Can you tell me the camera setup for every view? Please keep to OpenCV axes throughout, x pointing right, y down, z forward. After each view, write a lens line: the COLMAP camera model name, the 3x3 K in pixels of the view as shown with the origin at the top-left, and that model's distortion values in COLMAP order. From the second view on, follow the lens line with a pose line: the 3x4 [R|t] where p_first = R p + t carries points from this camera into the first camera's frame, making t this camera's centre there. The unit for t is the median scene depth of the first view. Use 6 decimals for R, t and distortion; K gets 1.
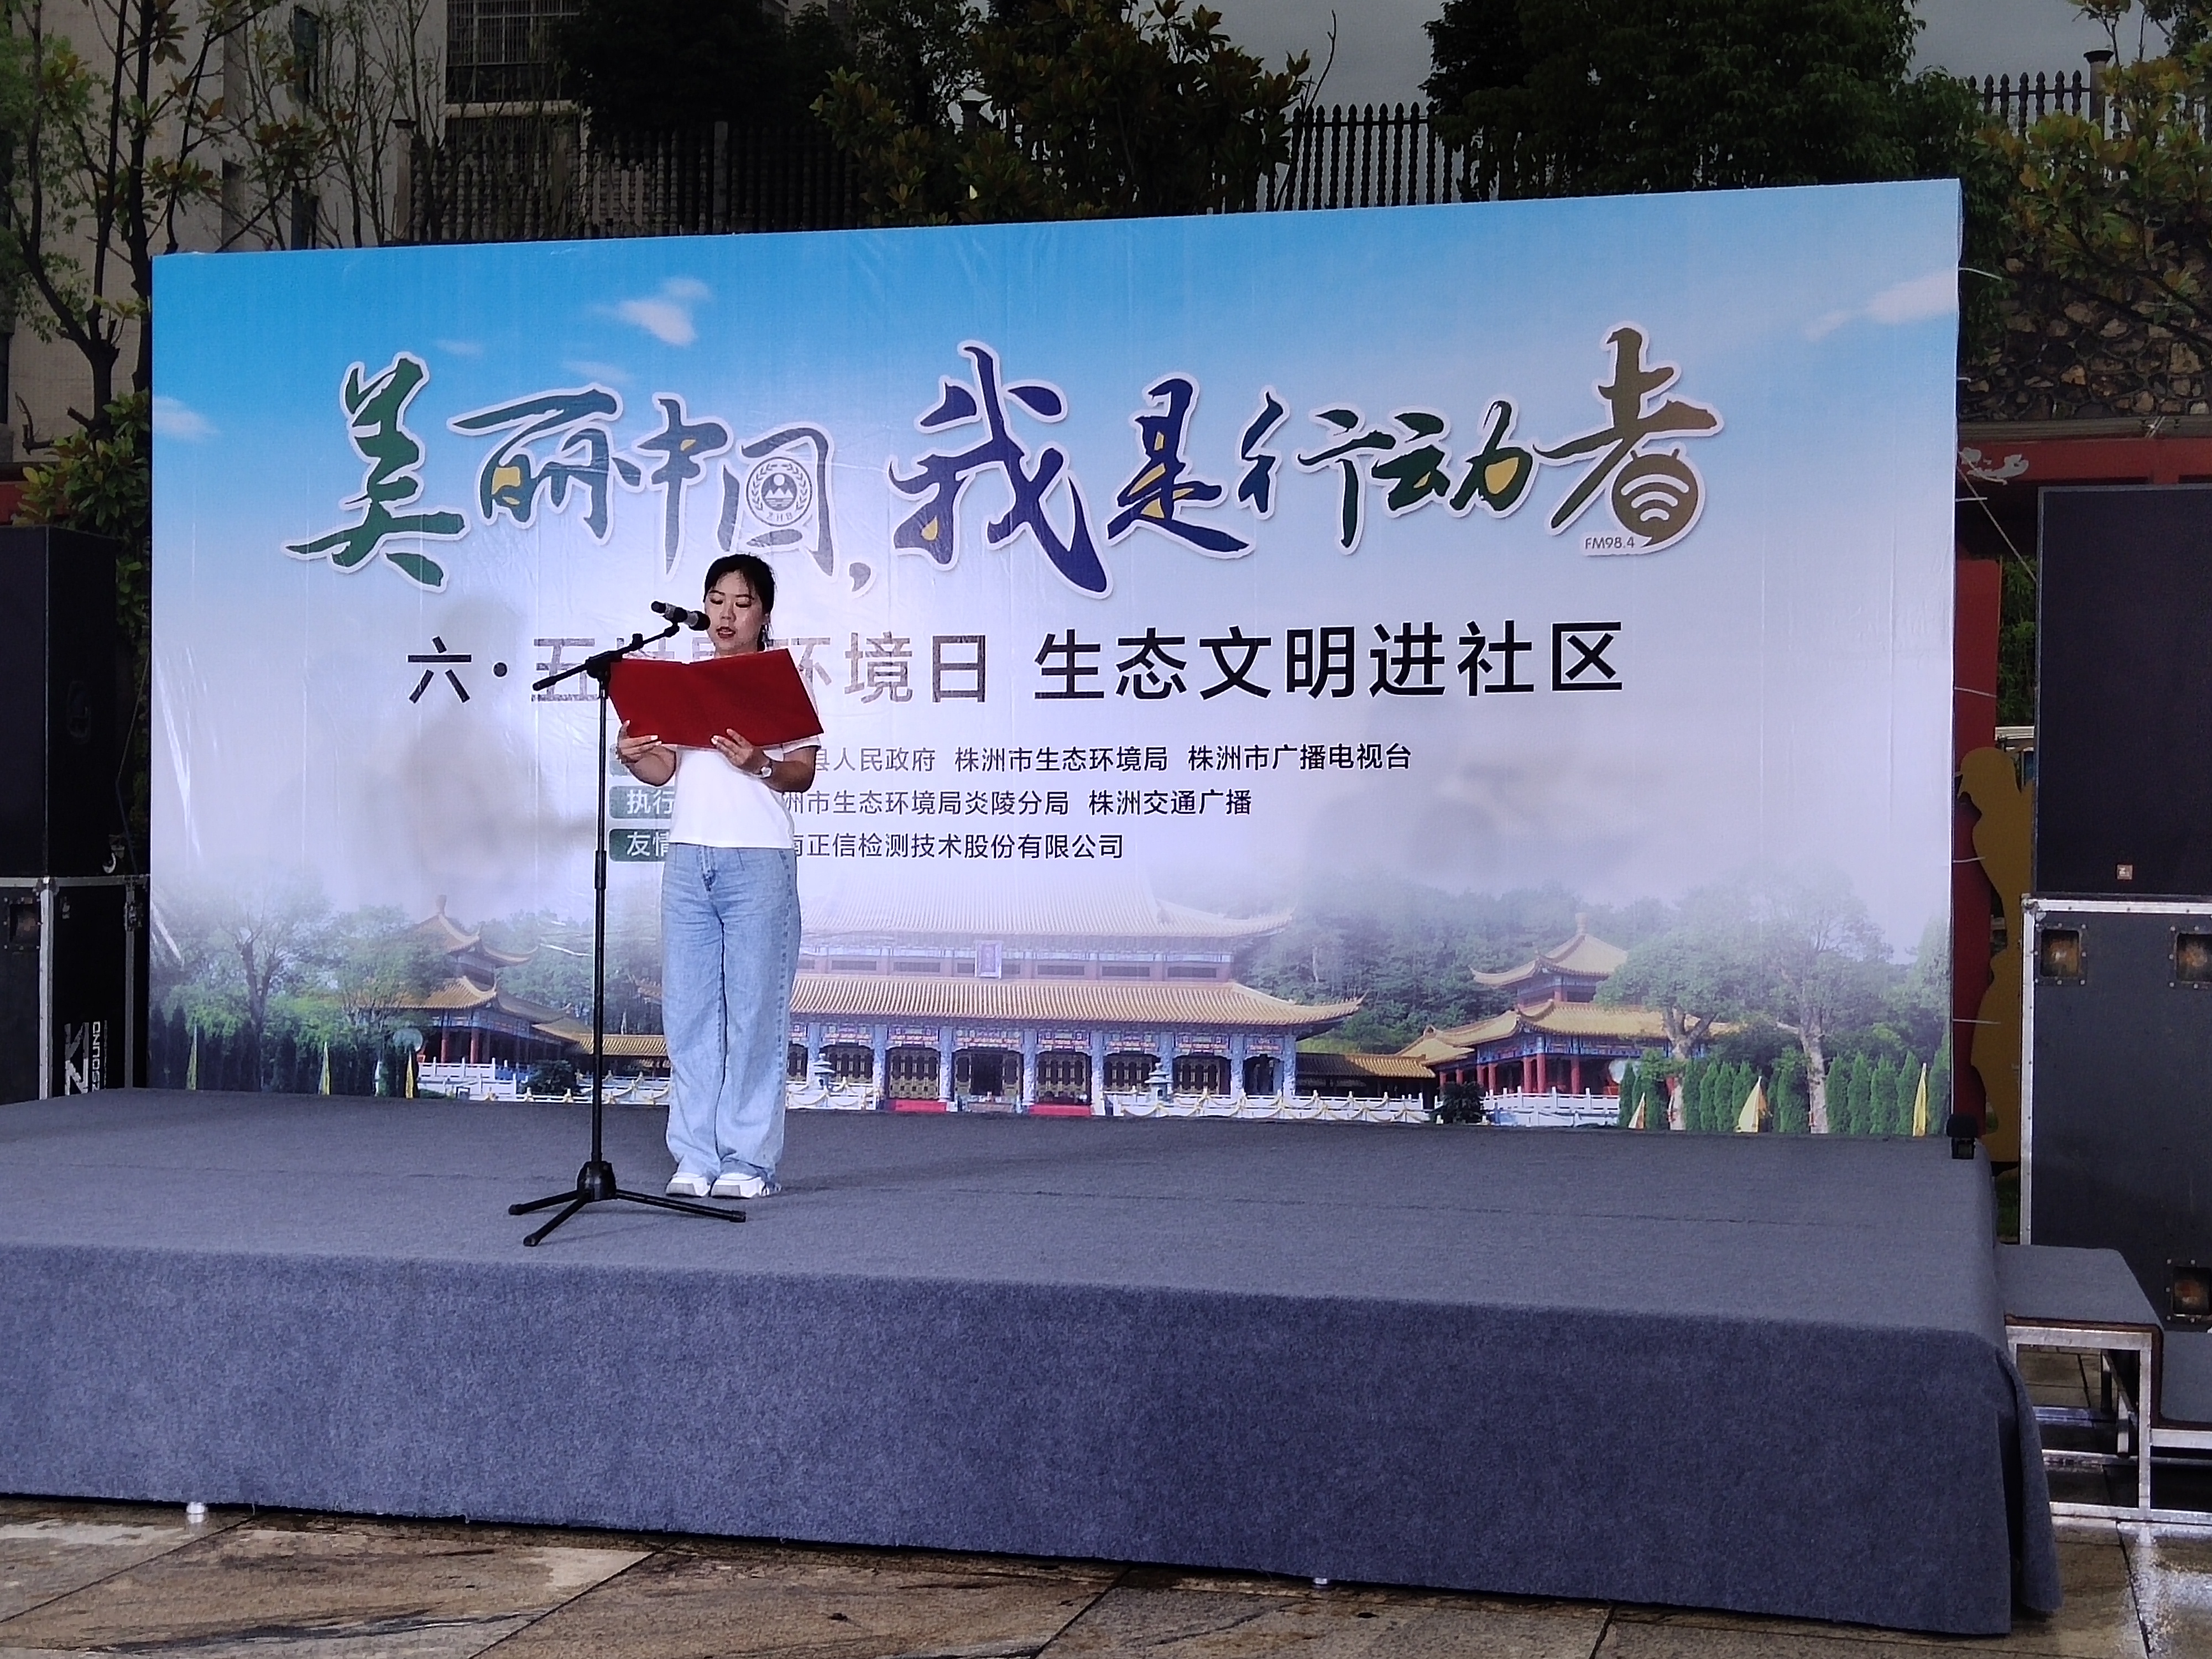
lens RADIAL K [[3243.1, 0, 1100.6], [0, 3243.1, 830.7], [0, 0, 1]] dist [0.096784, 0.000000]
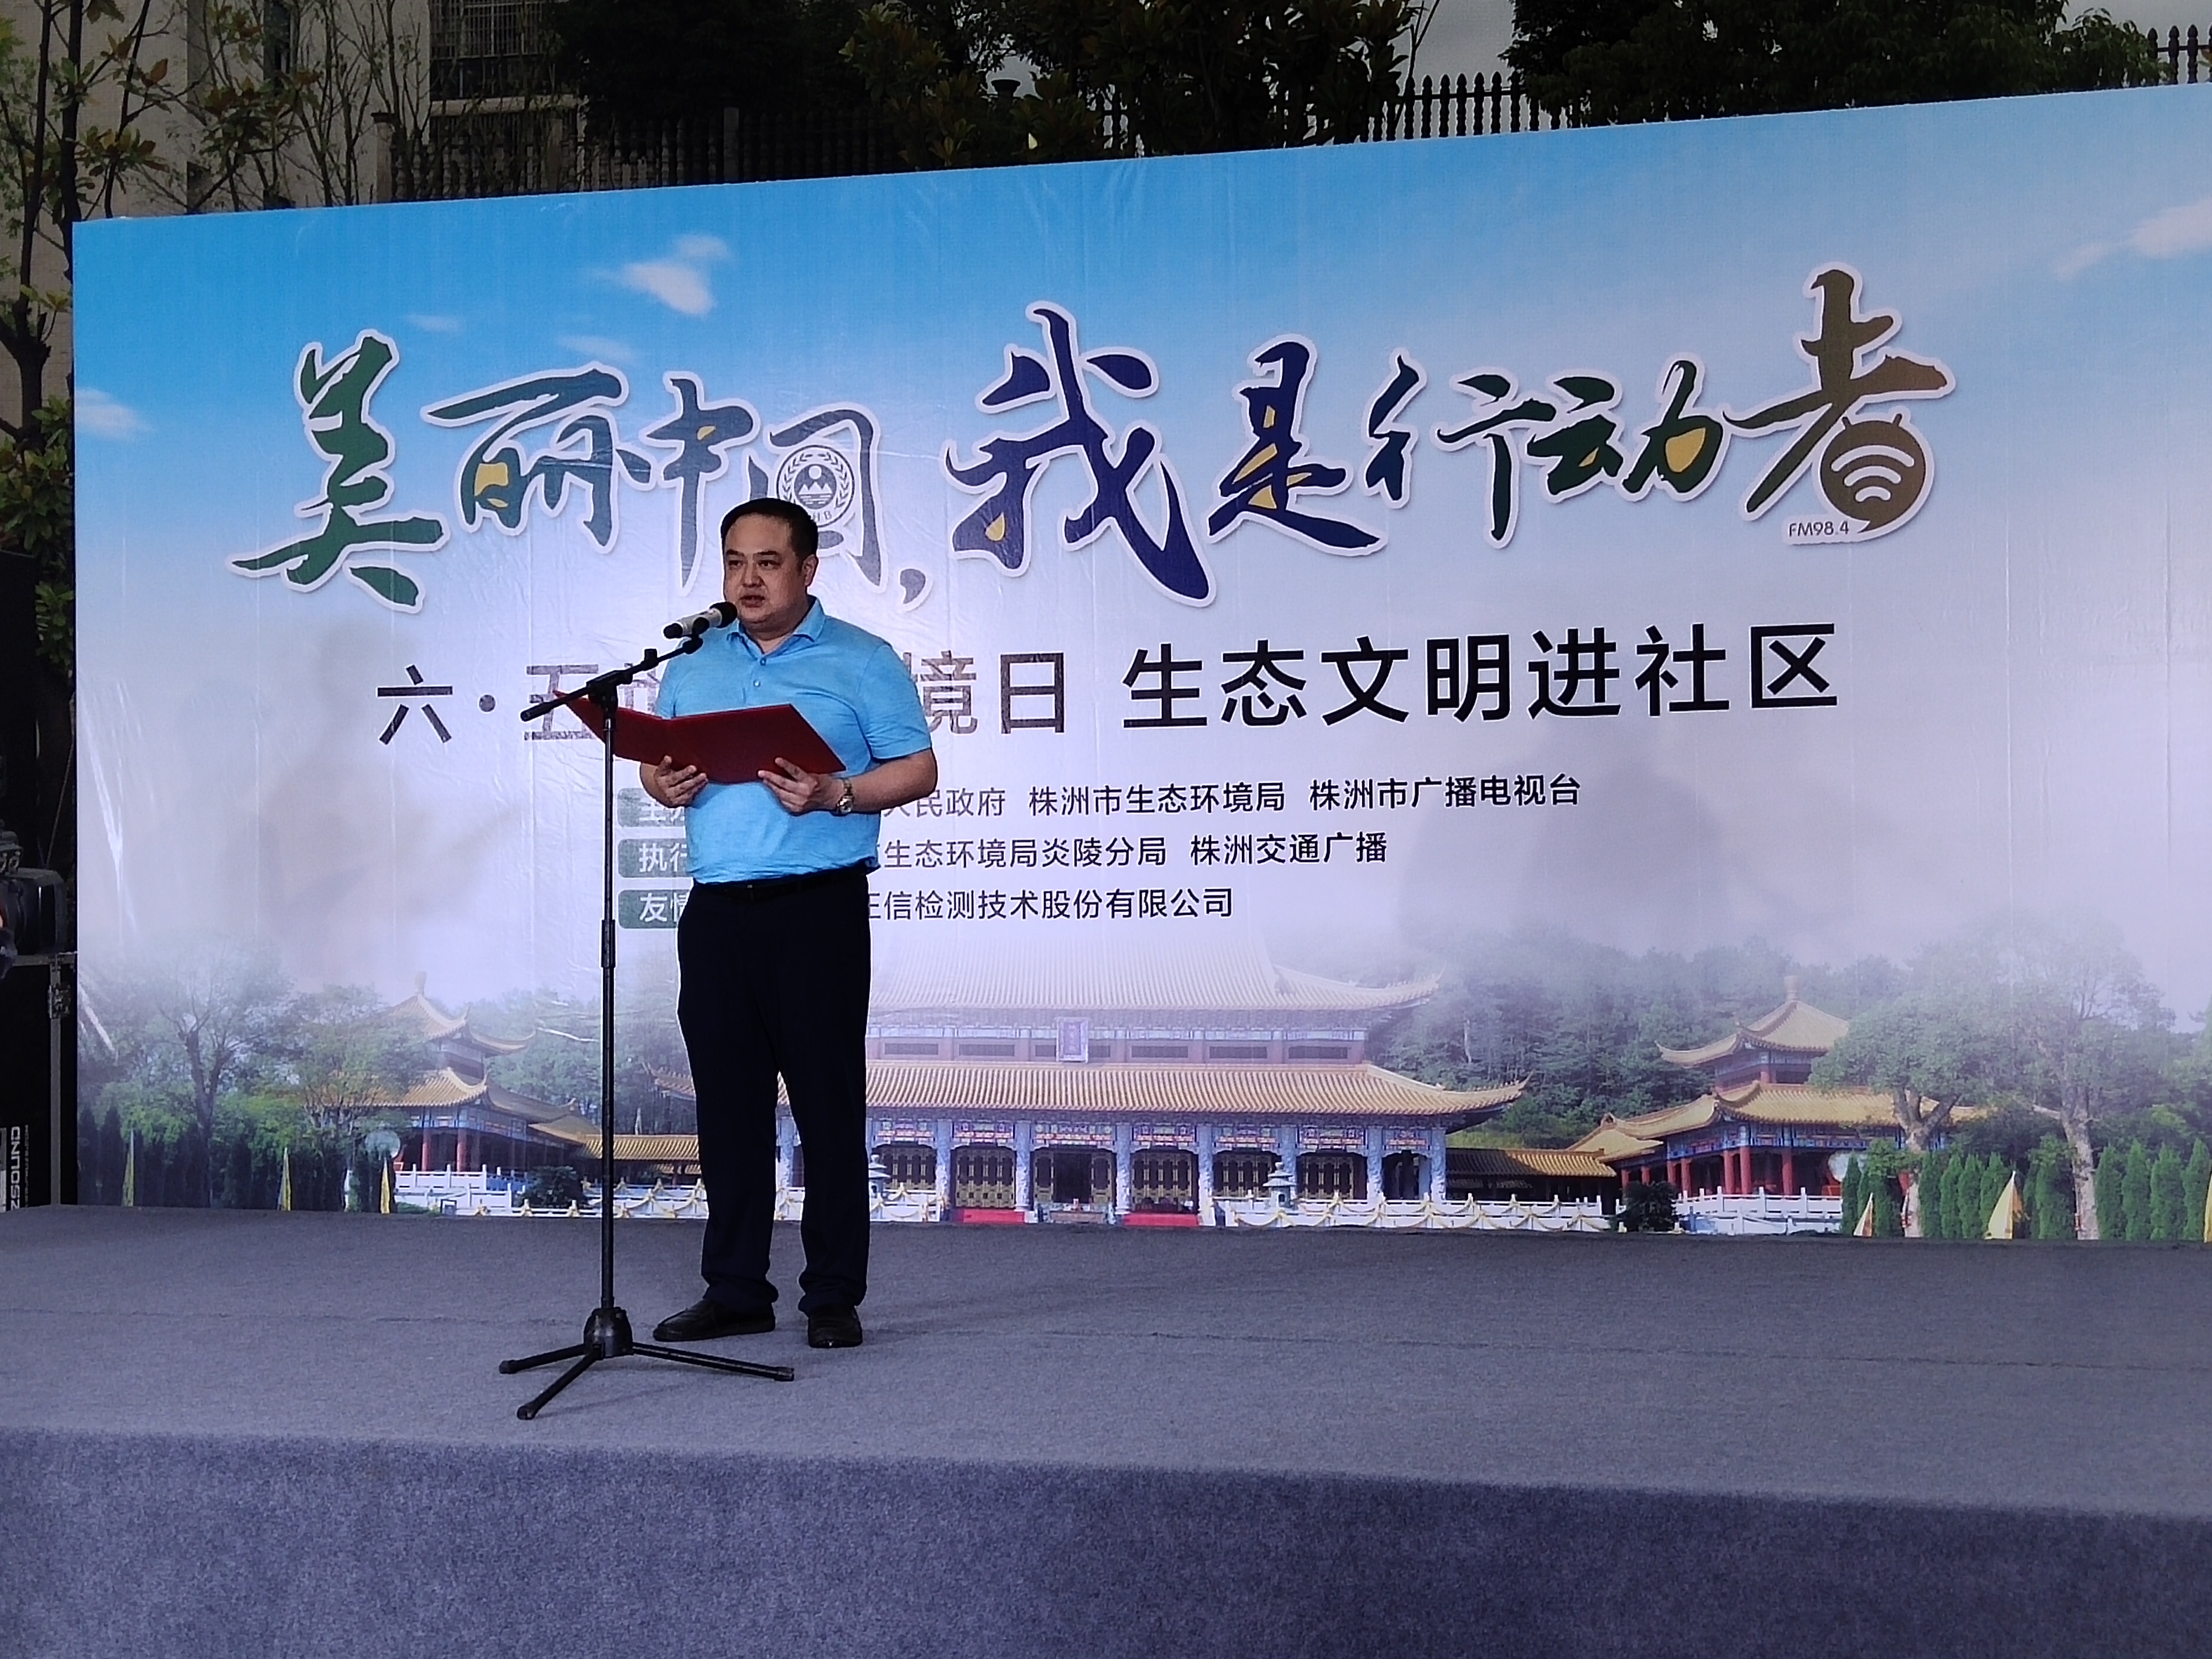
lens RADIAL K [[3464.5, 0, 1110.2], [0, 3464.5, 828.9], [0, 0, 1]] dist [0.093376, 0.000000]
pose [[0.999858, -0.014457, -0.008708, -0.016661], [0.014326, 0.999787, -0.014855, -0.001334], [0.008921, 0.014728, 0.999852, 0.108510]]
